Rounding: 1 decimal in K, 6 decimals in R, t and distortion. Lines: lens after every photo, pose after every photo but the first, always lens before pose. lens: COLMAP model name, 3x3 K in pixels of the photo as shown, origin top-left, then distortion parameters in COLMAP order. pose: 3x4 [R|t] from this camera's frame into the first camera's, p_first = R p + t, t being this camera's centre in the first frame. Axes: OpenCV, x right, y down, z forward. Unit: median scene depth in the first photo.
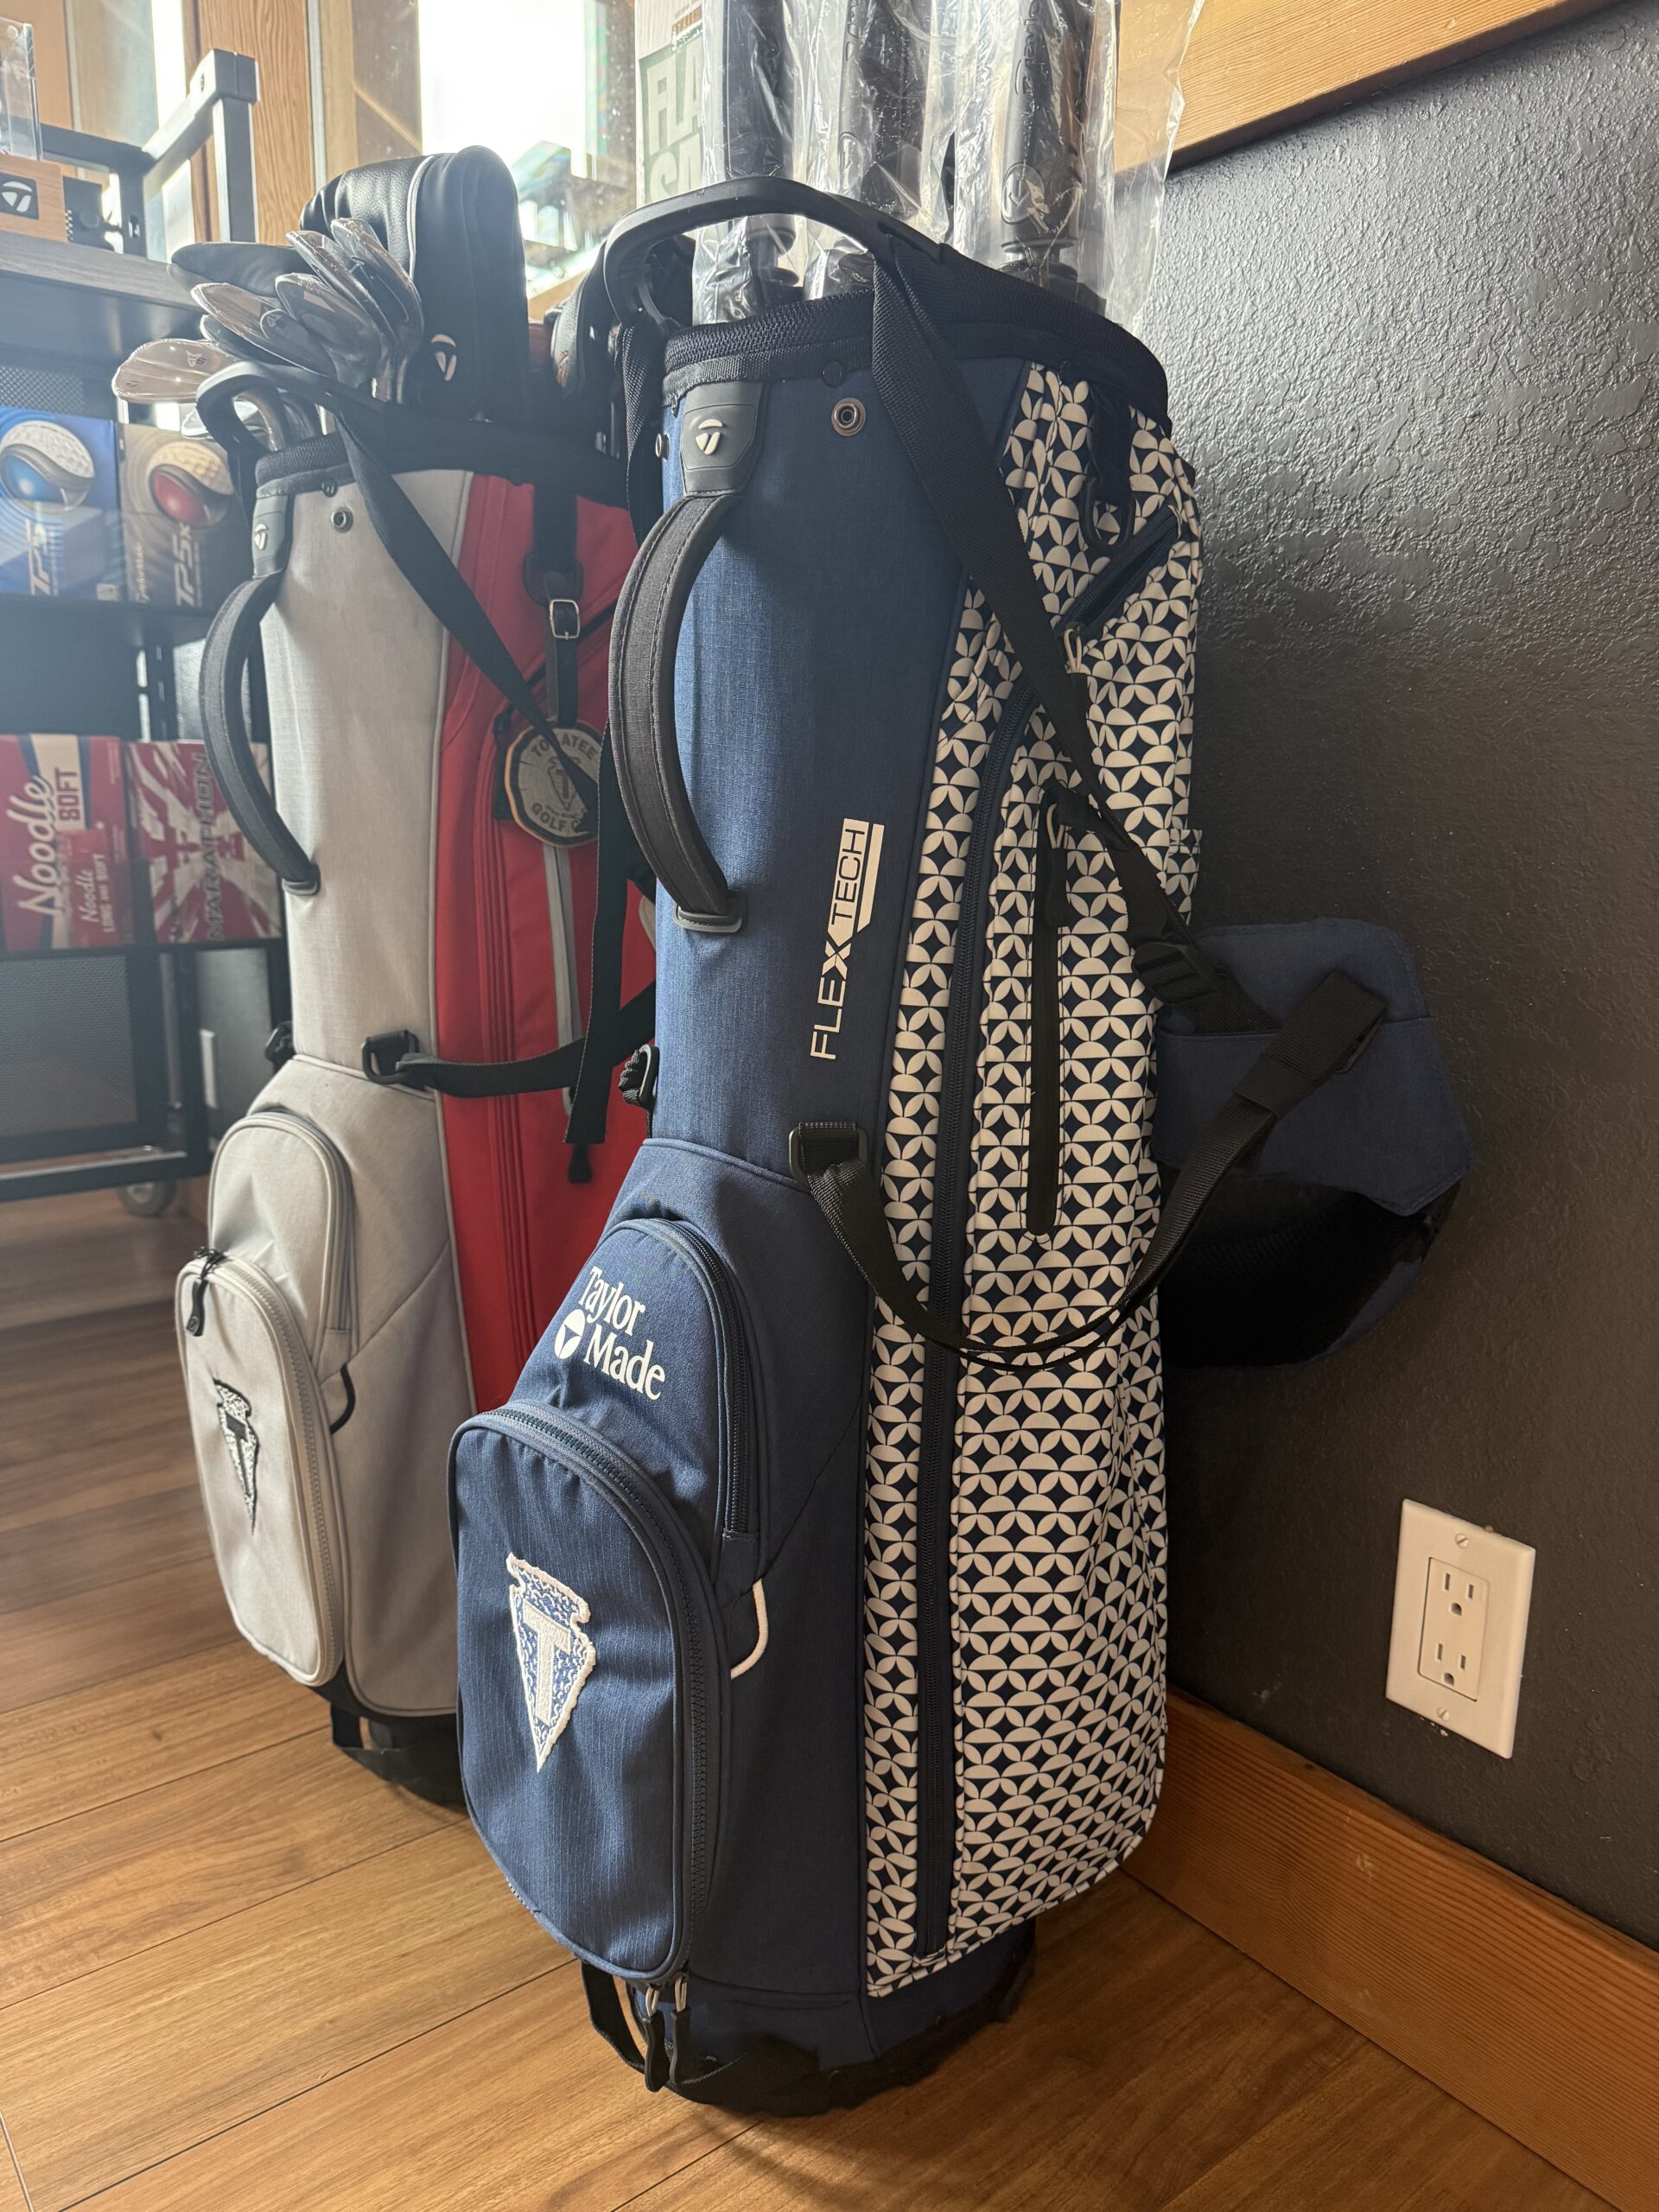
lens RADIAL K [[1538.7, 0, 829.5], [0, 1538.7, 1106.0], [0, 0, 1]] dist [0.079804, -0.068809]
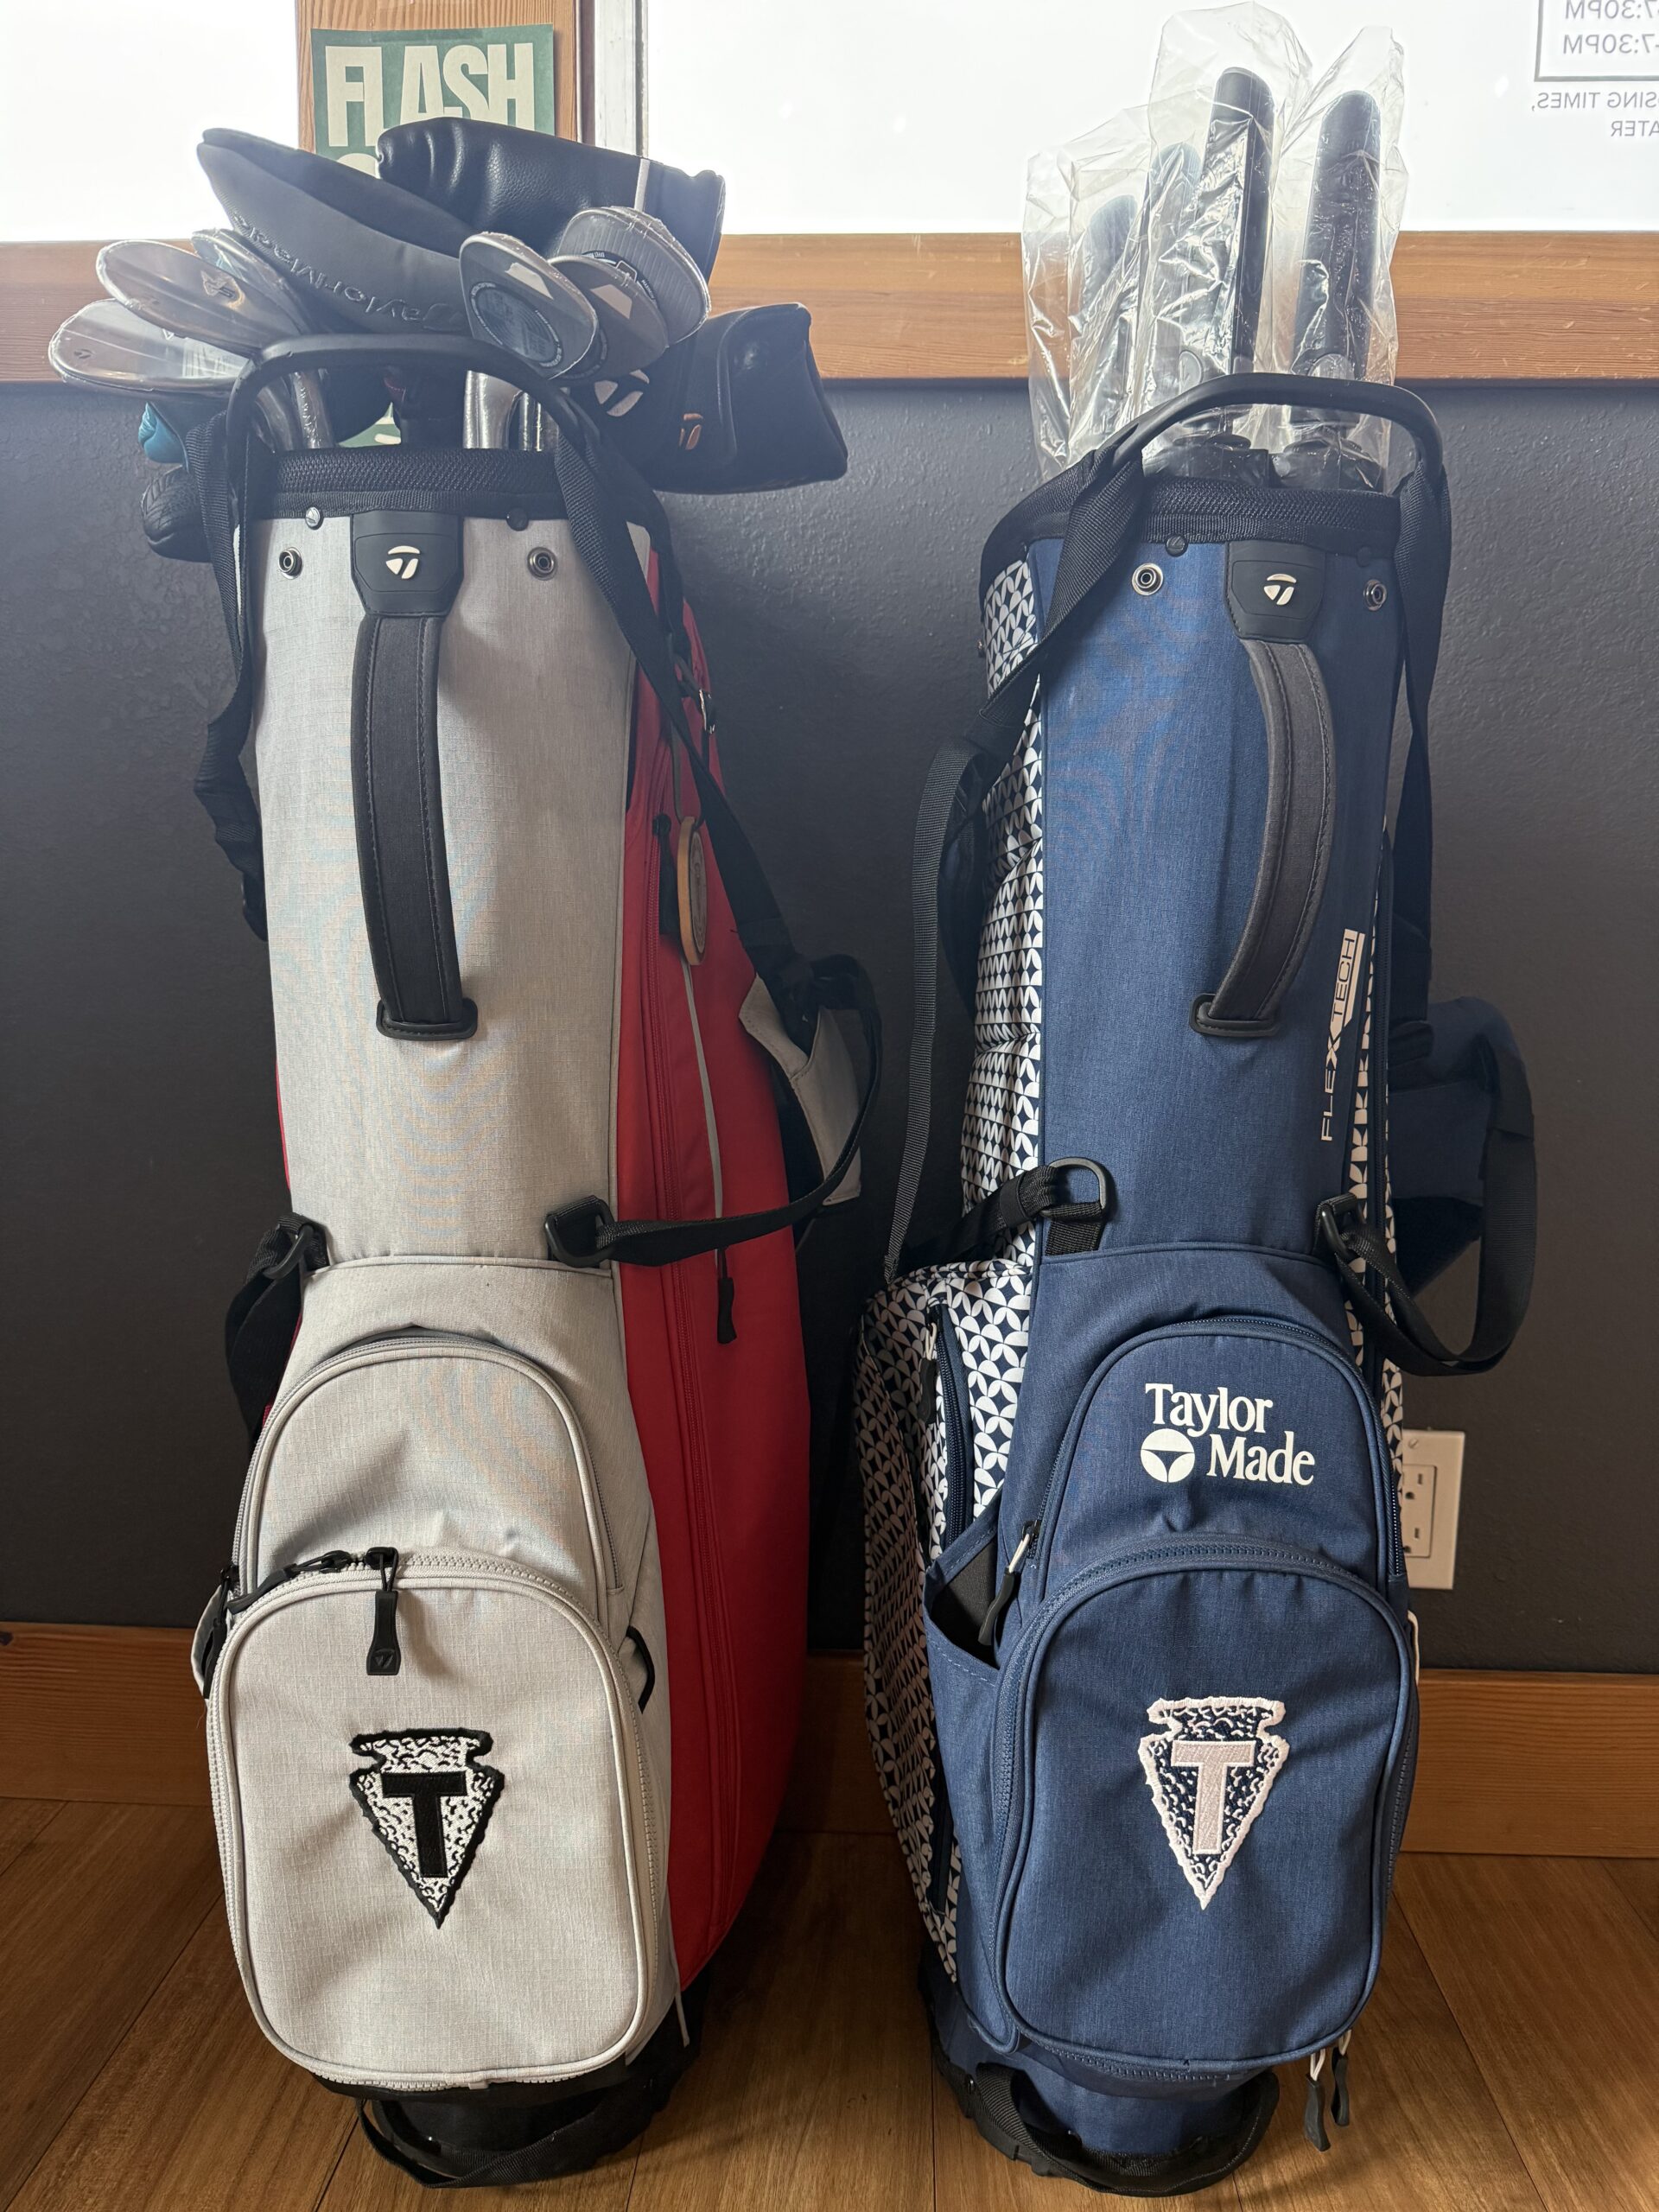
lens RADIAL K [[1579.5, 0, 781.6], [0, 1579.5, 1113.8], [0, 0, 1]] dist [0.026102, -0.004965]
pose [[0.666208, -0.105135, 0.738318, -1.074211], [0.139217, 0.990143, 0.015374, -0.119695], [-0.732656, 0.092544, 0.674277, 0.492888]]
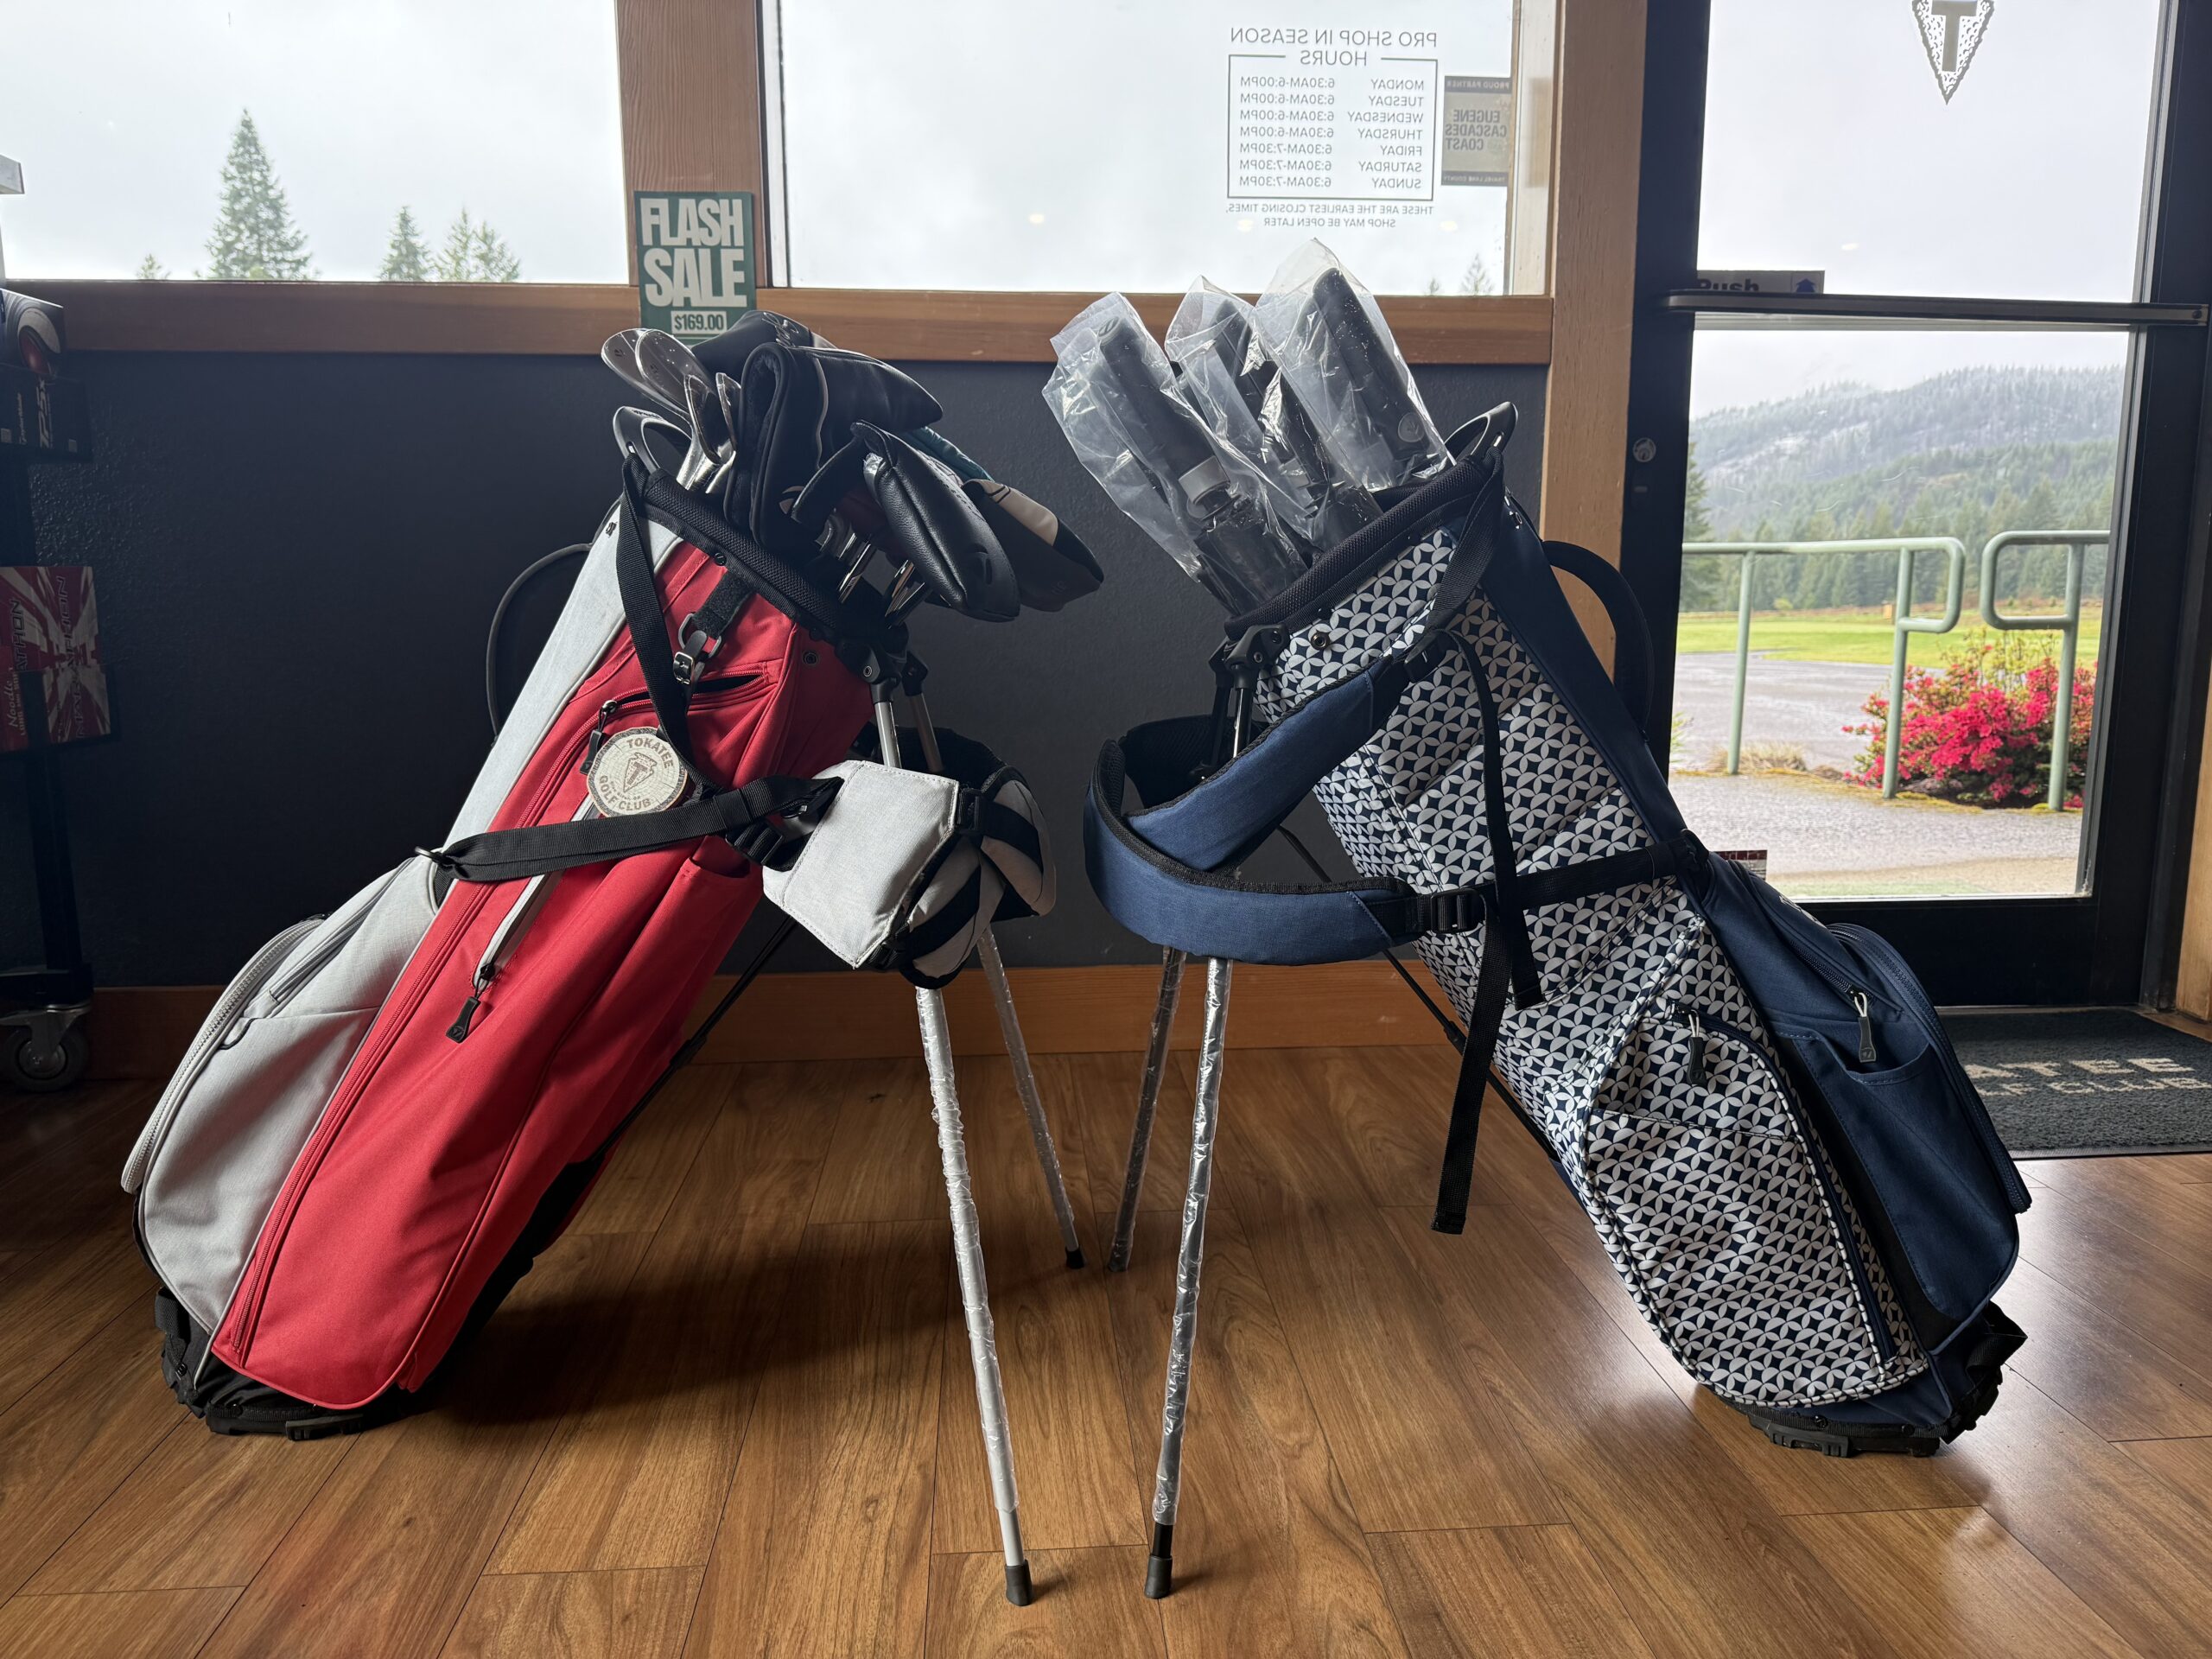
lens RADIAL K [[1538.7, 0, 1106.0], [0, 1538.7, 829.5], [0, 0, 1]] dist [0.079804, -0.068809]
pose [[0.561427, -0.153767, 0.813115, -2.269222], [0.169208, 0.983156, 0.069091, 0.012903], [-0.810042, 0.098796, 0.577988, -0.622019]]
